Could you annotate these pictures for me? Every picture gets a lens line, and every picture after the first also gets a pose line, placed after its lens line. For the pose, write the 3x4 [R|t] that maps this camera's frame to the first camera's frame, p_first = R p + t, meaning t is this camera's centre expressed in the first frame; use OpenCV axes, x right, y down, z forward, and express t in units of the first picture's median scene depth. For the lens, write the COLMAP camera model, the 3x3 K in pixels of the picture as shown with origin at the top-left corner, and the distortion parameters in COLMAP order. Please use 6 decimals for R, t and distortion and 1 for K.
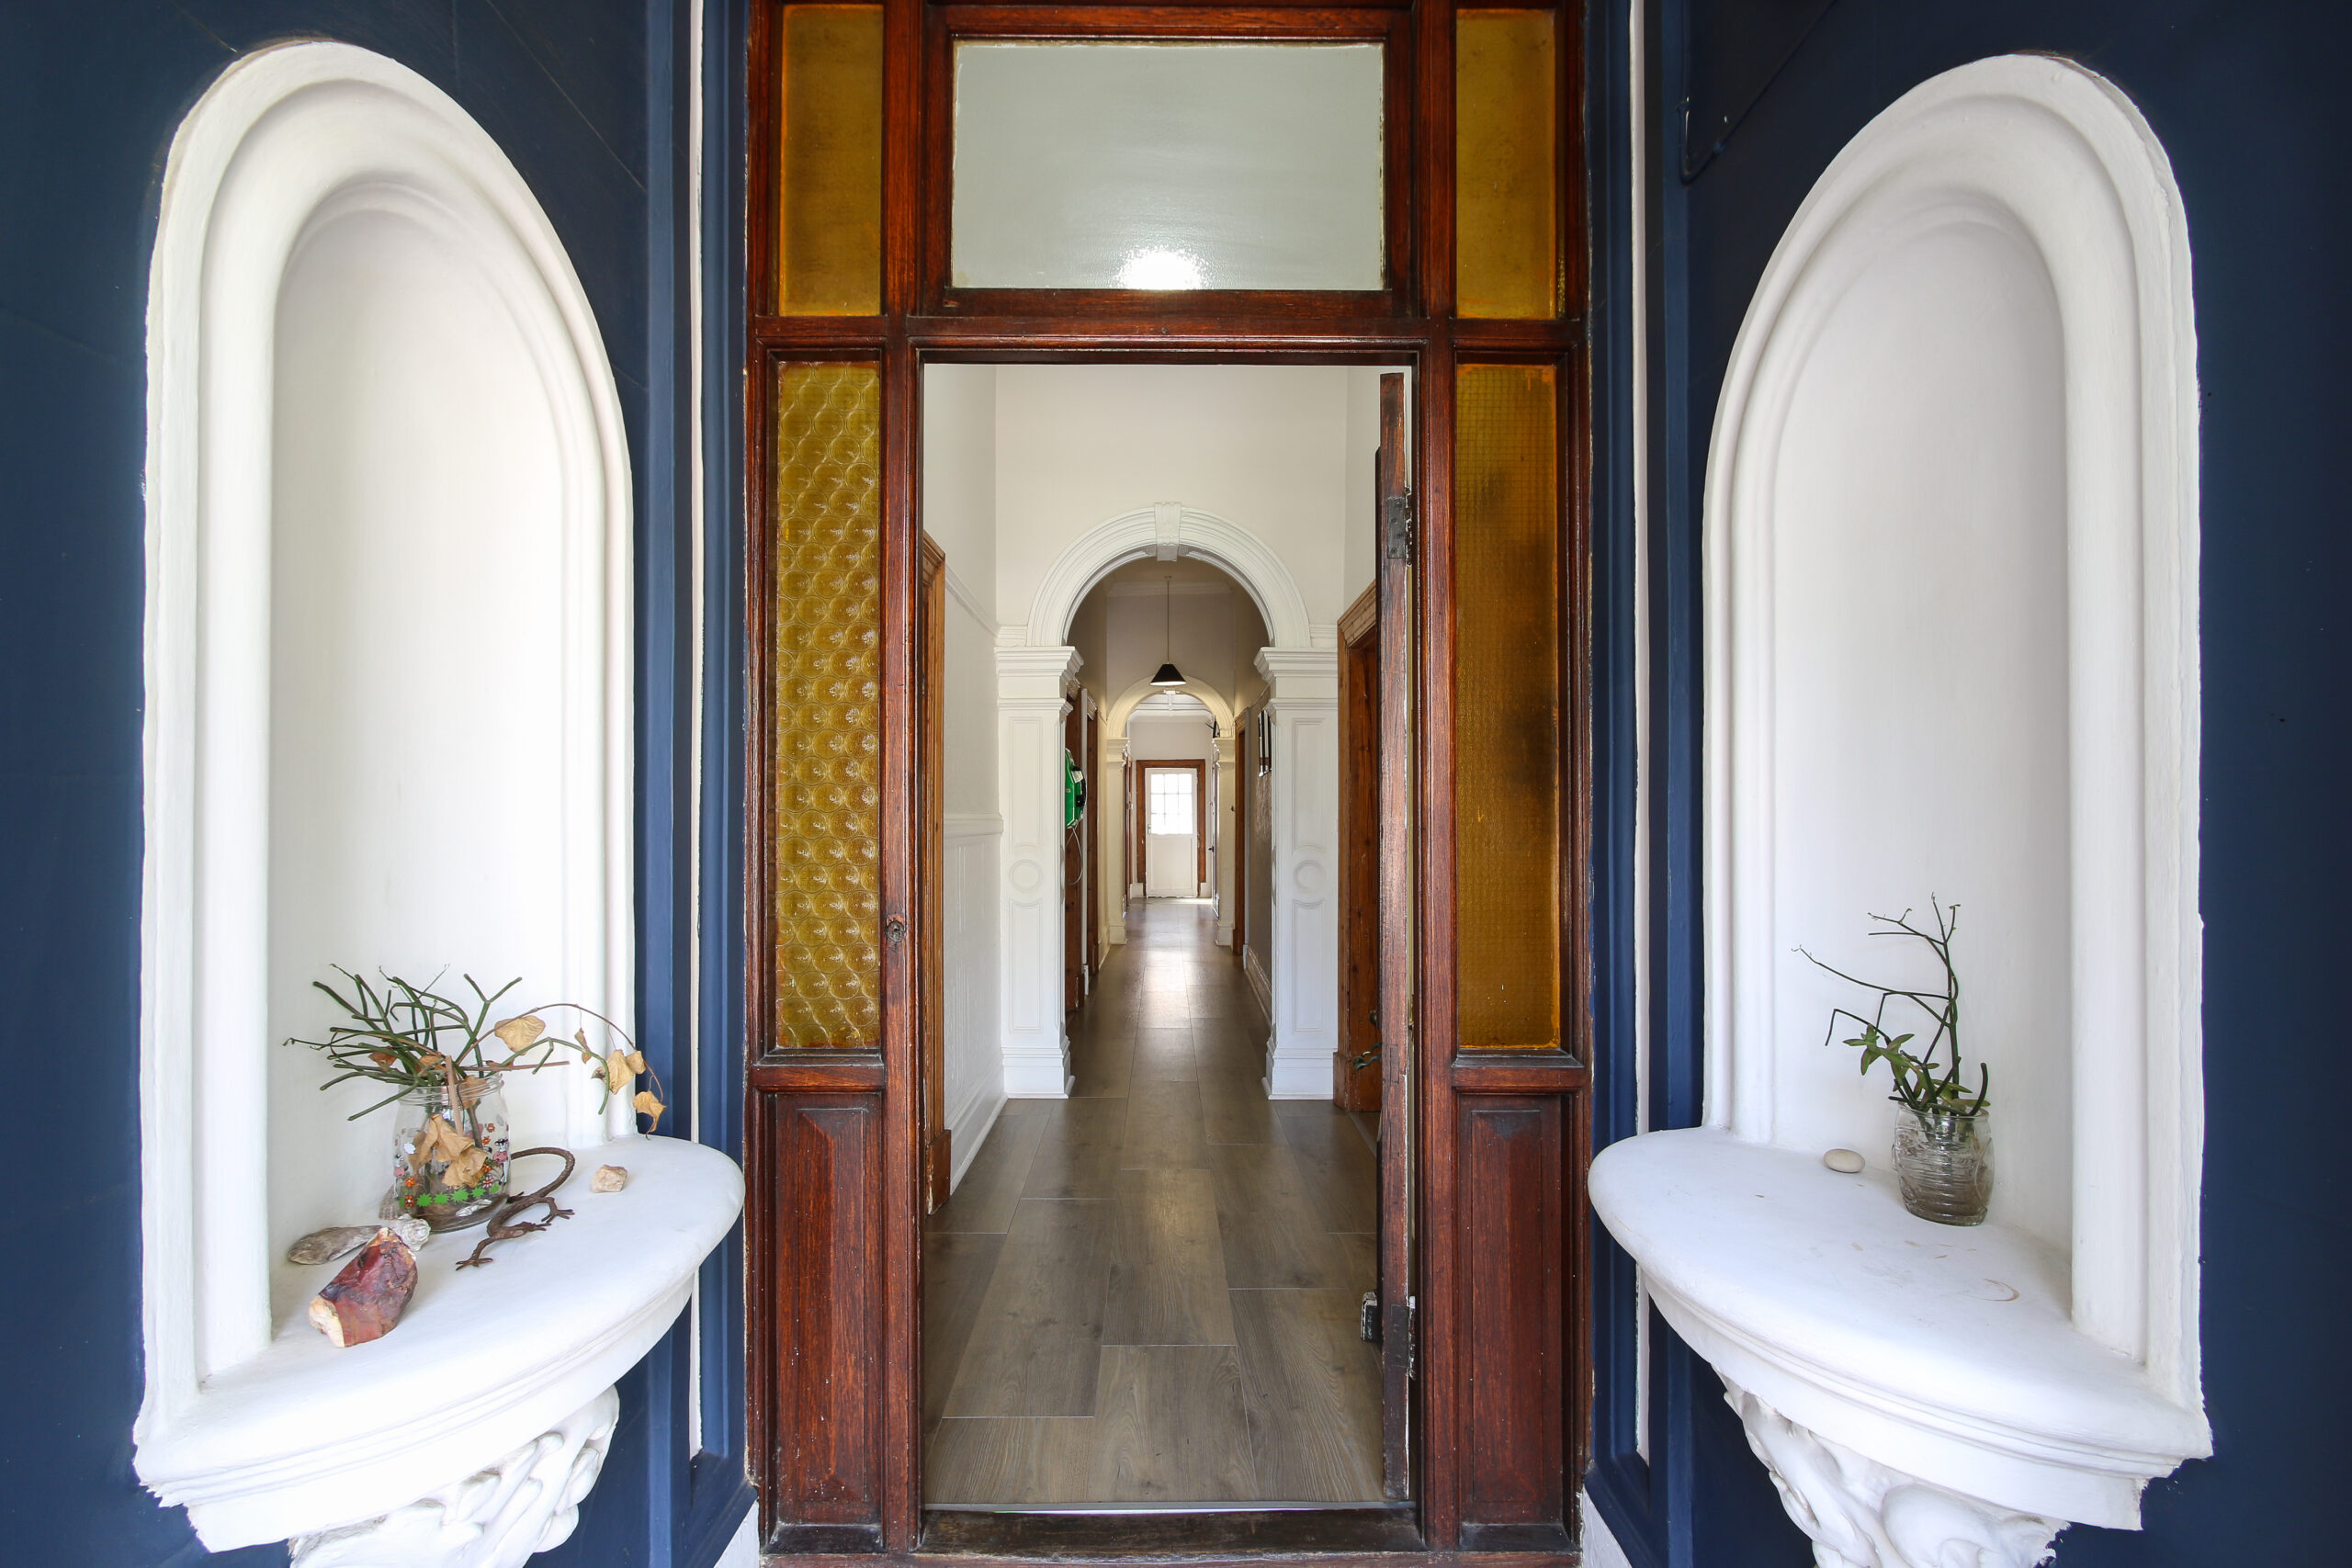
lens RADIAL K [[1079.9, 0, 1166.3], [0, 1079.9, 809.9], [0, 0, 1]] dist [0.000537, 0.000208]
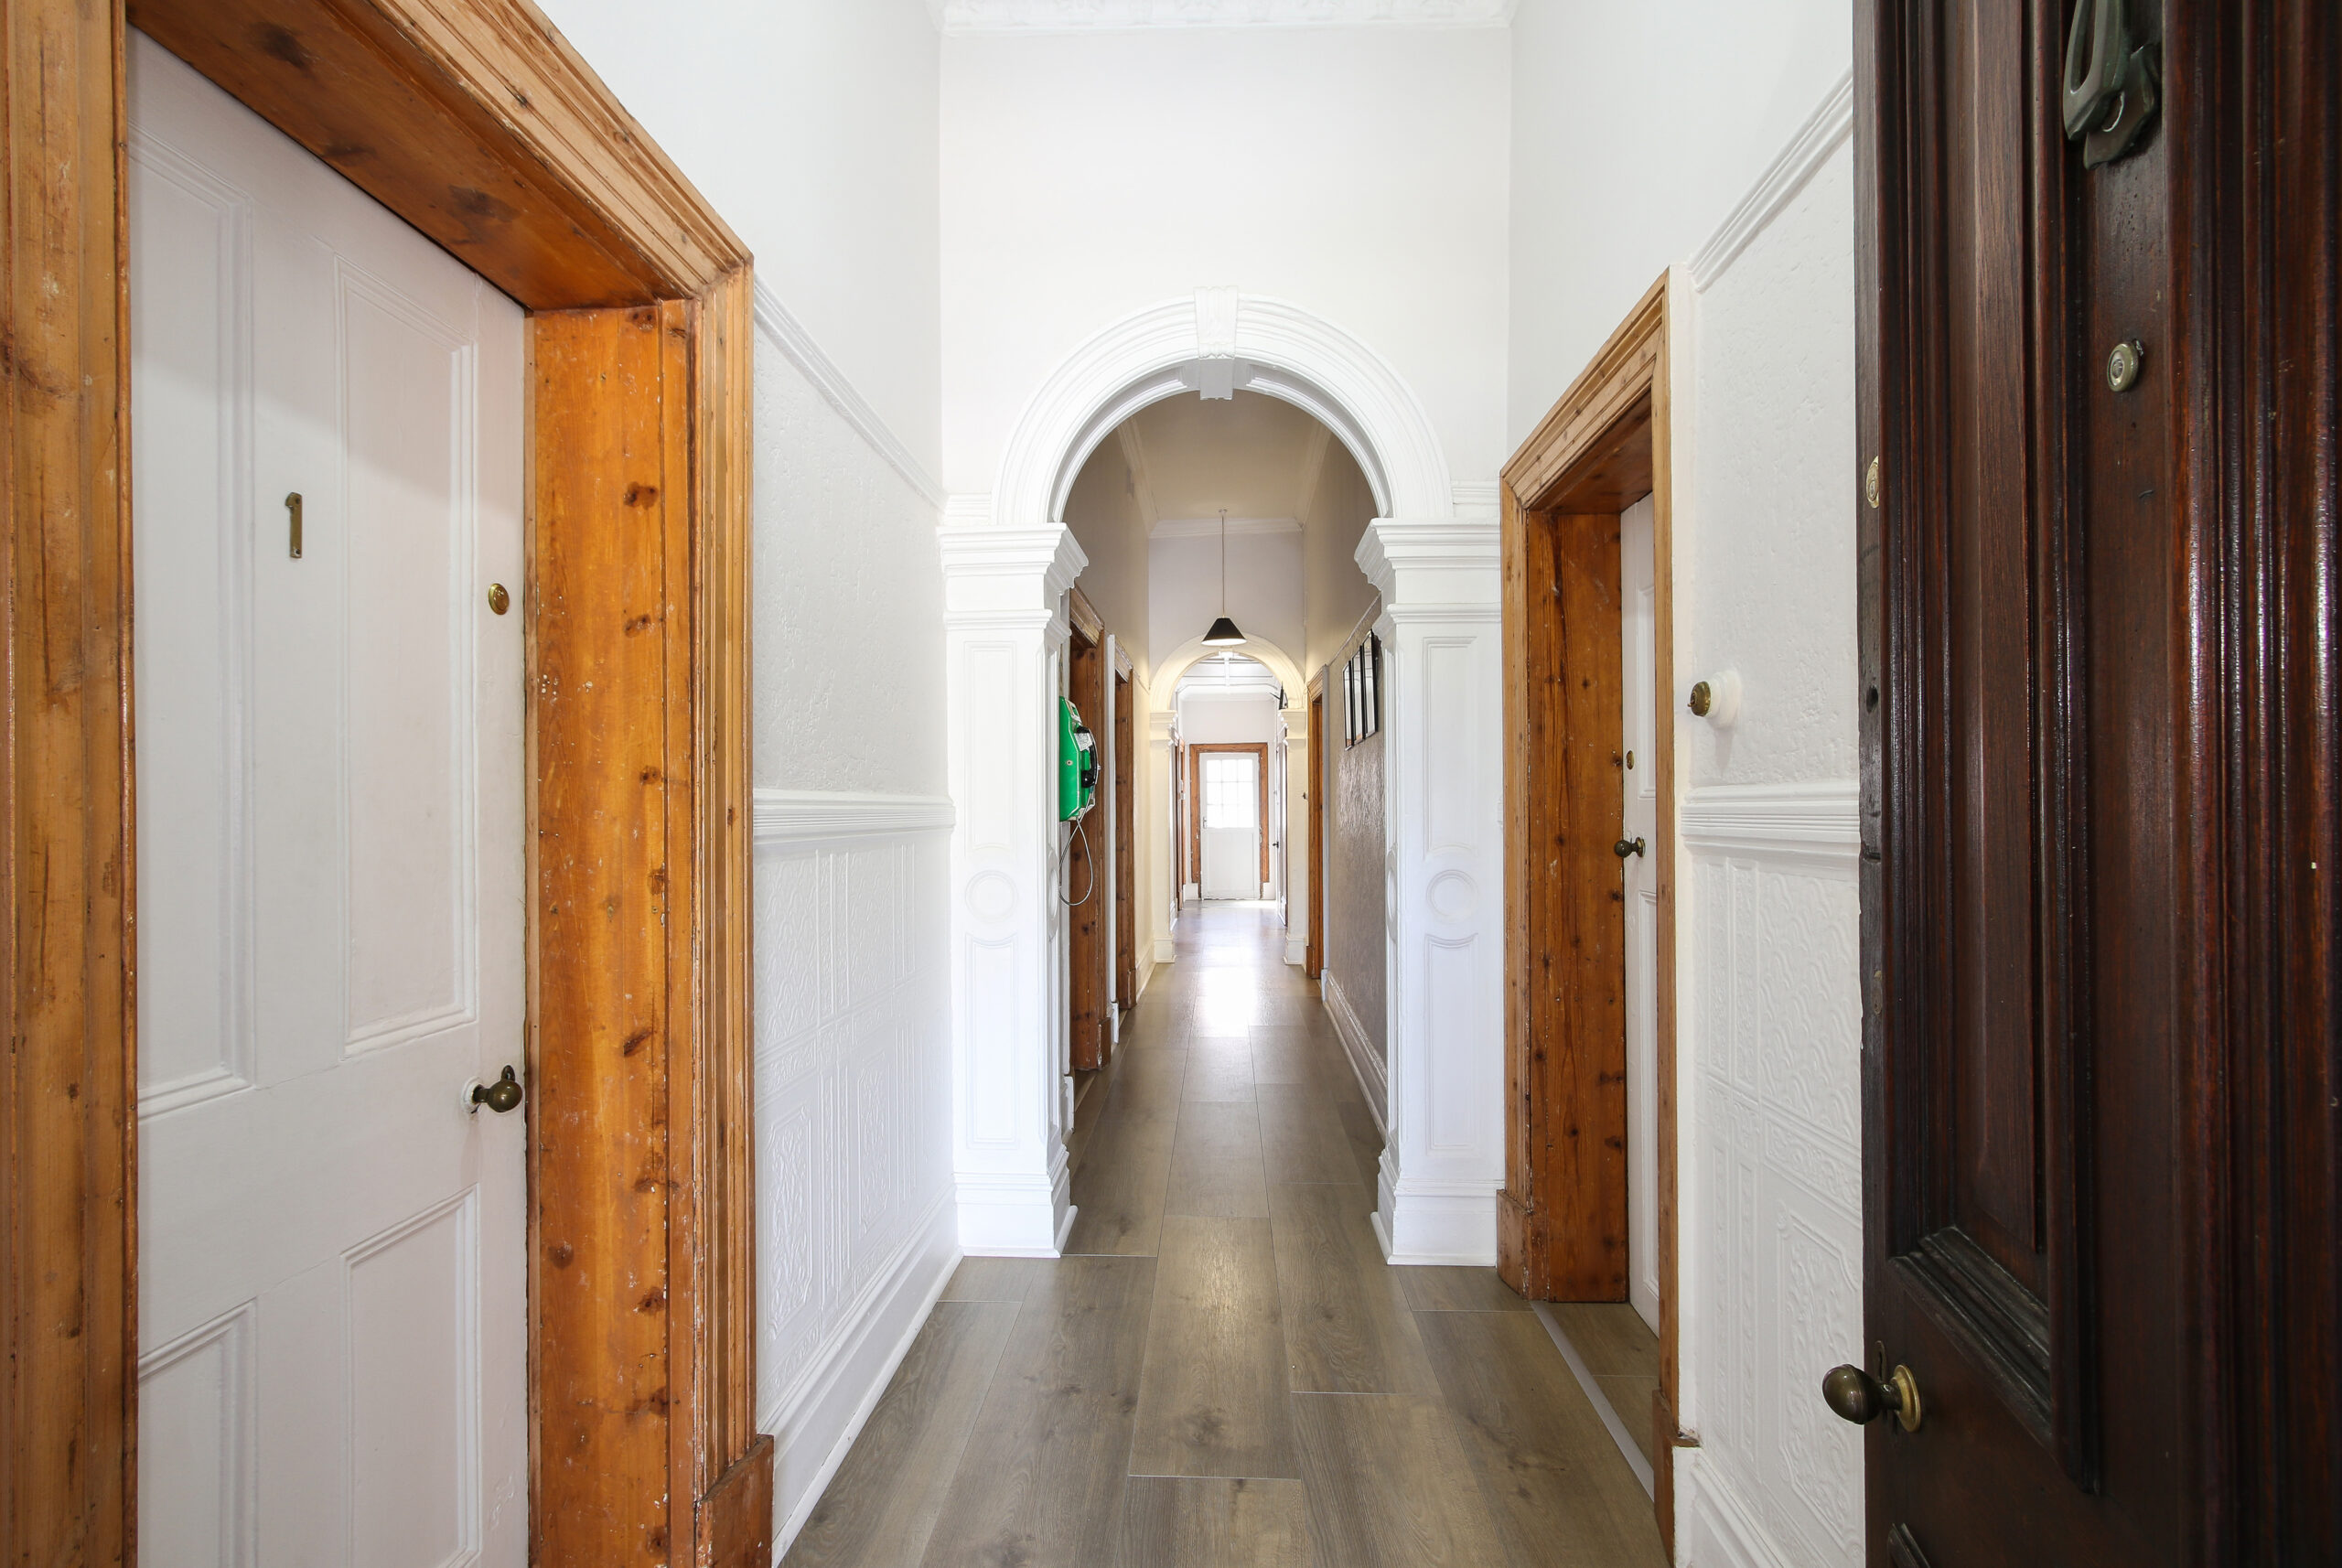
lens RADIAL K [[1075.4, 0, 1161.4], [0, 1075.4, 809.8], [0, 0, 1]] dist [0.000537, 0.000208]
pose [[0.998188, -0.004834, -0.059978, 0.003515], [0.005144, 0.999974, 0.005024, 0.005969], [0.059952, -0.005324, 0.998187, 0.258680]]
